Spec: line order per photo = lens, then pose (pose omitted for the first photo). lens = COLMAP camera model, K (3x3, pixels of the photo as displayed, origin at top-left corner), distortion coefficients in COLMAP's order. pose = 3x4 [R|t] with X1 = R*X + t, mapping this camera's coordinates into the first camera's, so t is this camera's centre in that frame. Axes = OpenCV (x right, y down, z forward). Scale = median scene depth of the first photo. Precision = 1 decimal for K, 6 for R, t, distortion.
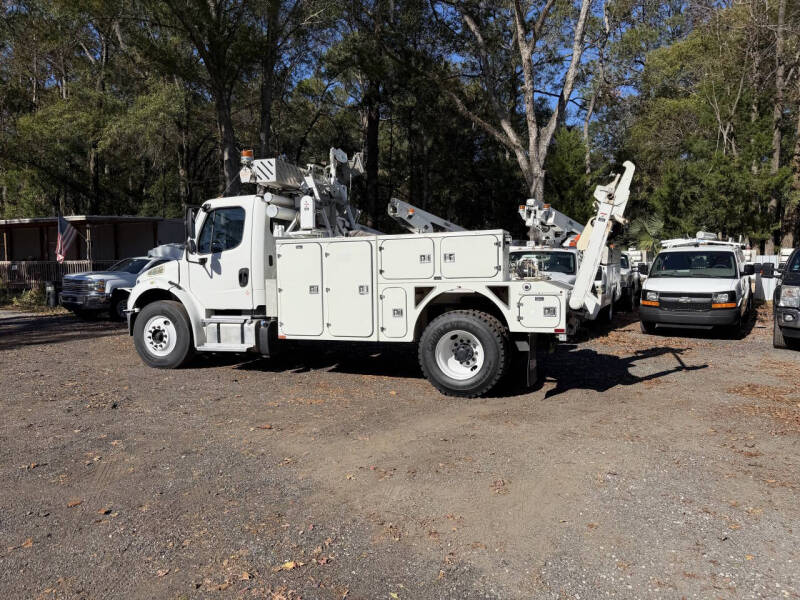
lens RADIAL K [[557.4, 0, 395.8], [0, 557.4, 300.8], [0, 0, 1]] dist [0.046367, -0.055090]
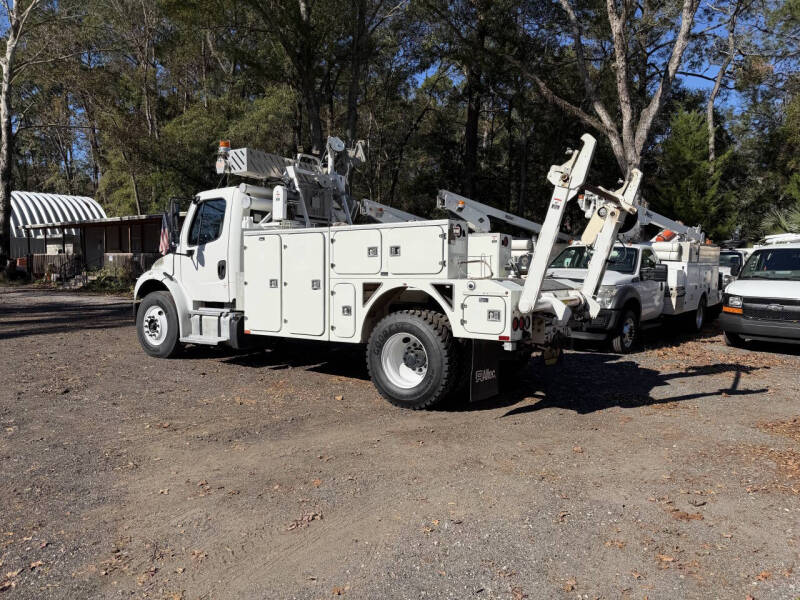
lens RADIAL K [[557.4, 0, 397.2], [0, 557.4, 296.1], [0, 0, 1]] dist [0.046367, -0.055090]
pose [[0.971678, 0.028099, -0.234632, 0.255328], [-0.028482, 0.999593, 0.001759, -0.005702], [0.234586, 0.004973, 0.972083, 0.109100]]
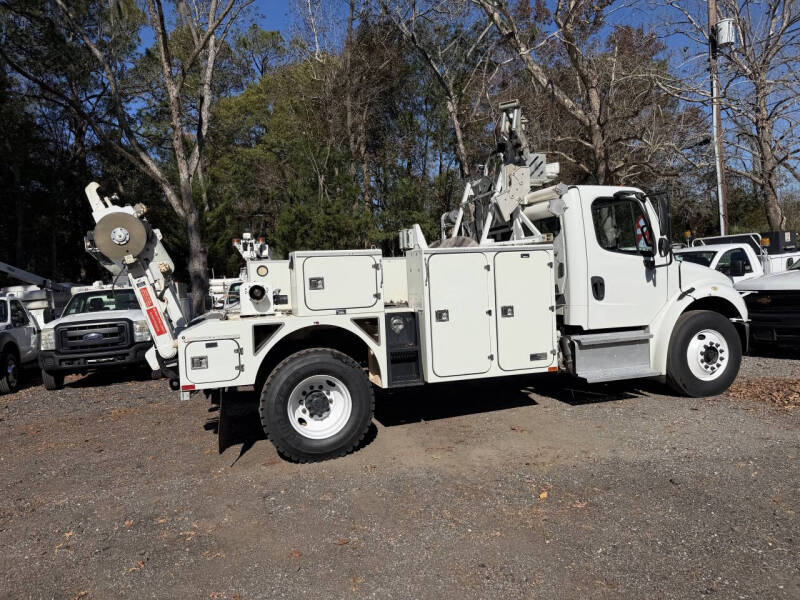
lens RADIAL K [[557.4, 0, 392.4], [0, 557.4, 304.1], [0, 0, 1]] dist [0.046367, -0.055090]
pose [[0.713571, -0.088559, 0.694963, -0.498451], [0.129822, 0.991513, -0.006950, -0.007134], [-0.688449, 0.095181, 0.719012, 0.091039]]
